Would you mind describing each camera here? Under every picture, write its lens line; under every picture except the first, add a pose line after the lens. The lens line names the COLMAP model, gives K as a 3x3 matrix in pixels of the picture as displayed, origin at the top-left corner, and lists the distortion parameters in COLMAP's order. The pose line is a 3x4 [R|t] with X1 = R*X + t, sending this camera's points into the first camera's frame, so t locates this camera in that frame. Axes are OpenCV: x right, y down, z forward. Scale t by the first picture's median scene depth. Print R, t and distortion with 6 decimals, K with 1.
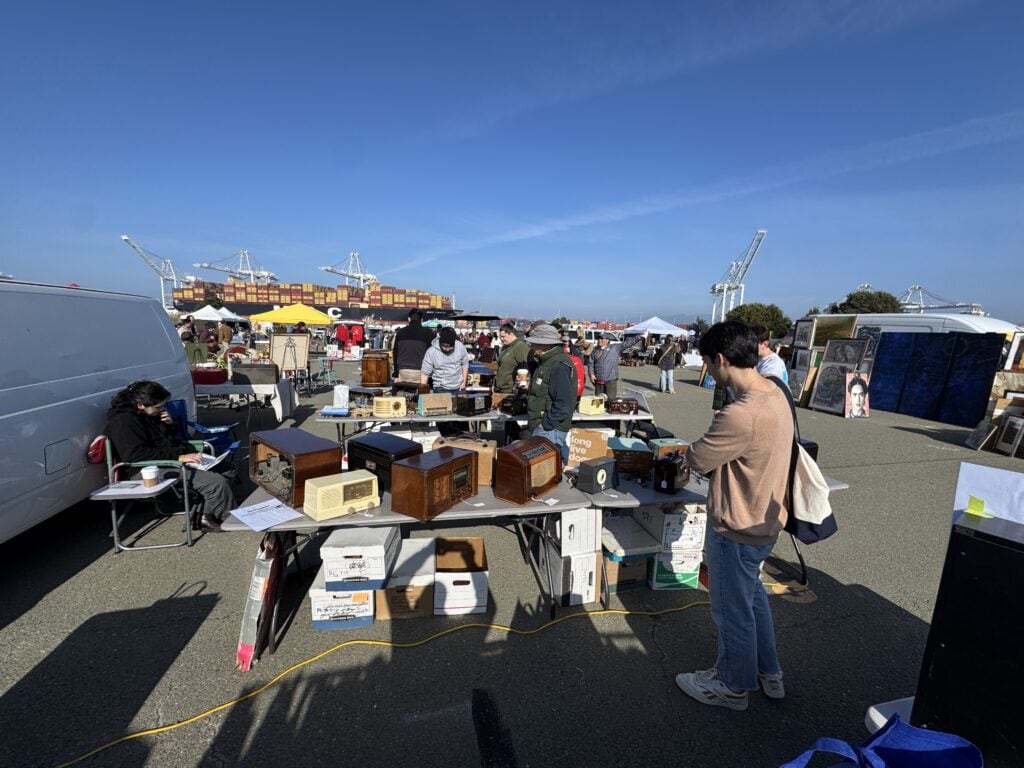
lens RADIAL K [[404.9, 0, 511.7], [0, 404.9, 384.1], [0, 0, 1]] dist [-0.001152, -0.000014]
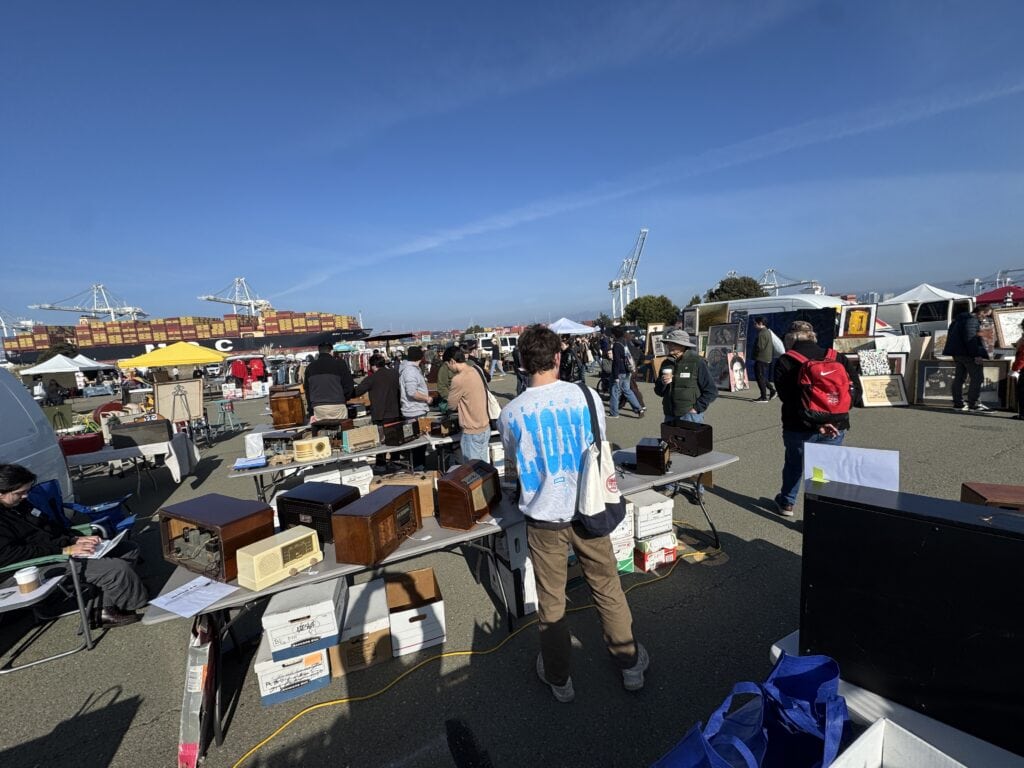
lens RADIAL K [[404.9, 0, 511.6], [0, 404.9, 383.7], [0, 0, 1]] dist [-0.001152, -0.000014]
pose [[0.973012, -0.126849, 0.192759, -0.001990], [0.131079, 0.991328, -0.009297, -0.005259], [-0.189908, 0.034313, 0.981202, -0.005489]]
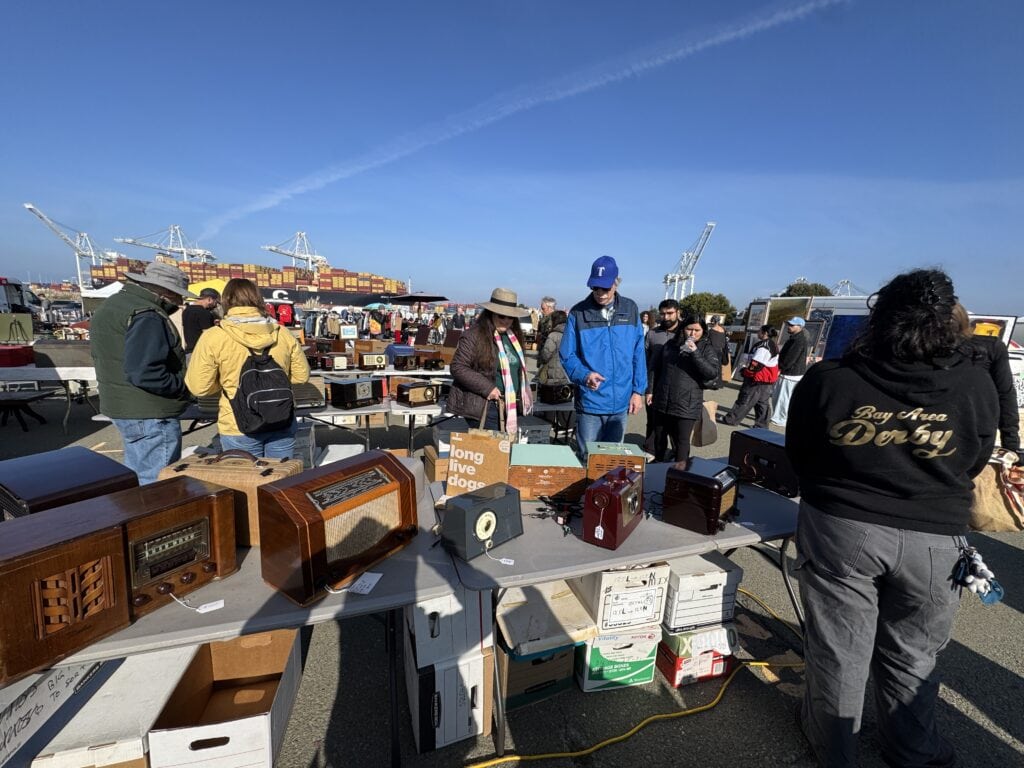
lens RADIAL K [[404.9, 0, 511.3], [0, 404.9, 385.2], [0, 0, 1]] dist [-0.001152, -0.000014]
pose [[0.994991, -0.005160, 0.099834, 0.023600], [0.001758, 0.999416, 0.034131, 0.002675], [-0.099951, -0.033784, 0.994419, 0.054321]]
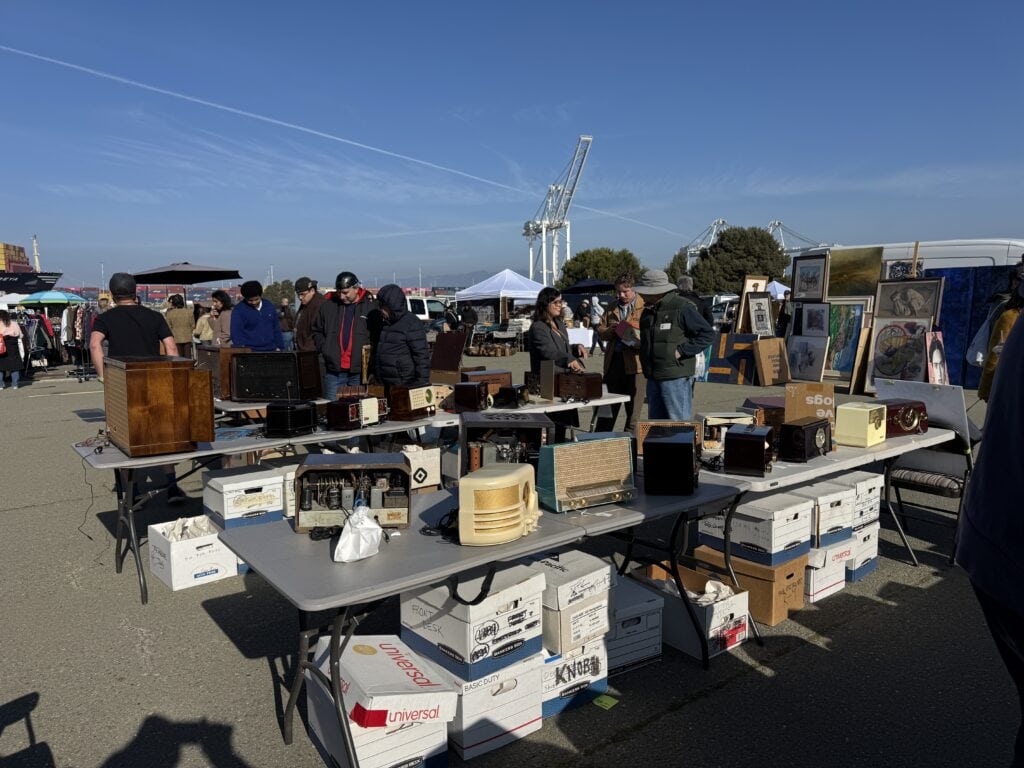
lens RADIAL K [[722.6, 0, 513.4], [0, 722.6, 384.7], [0, 0, 1]] dist [0.054184, -0.068658]
pose [[0.905335, -0.092834, 0.414428, -0.102011], [0.100866, 0.994897, 0.002516, -0.006245], [-0.412546, 0.039524, 0.910079, 0.105081]]
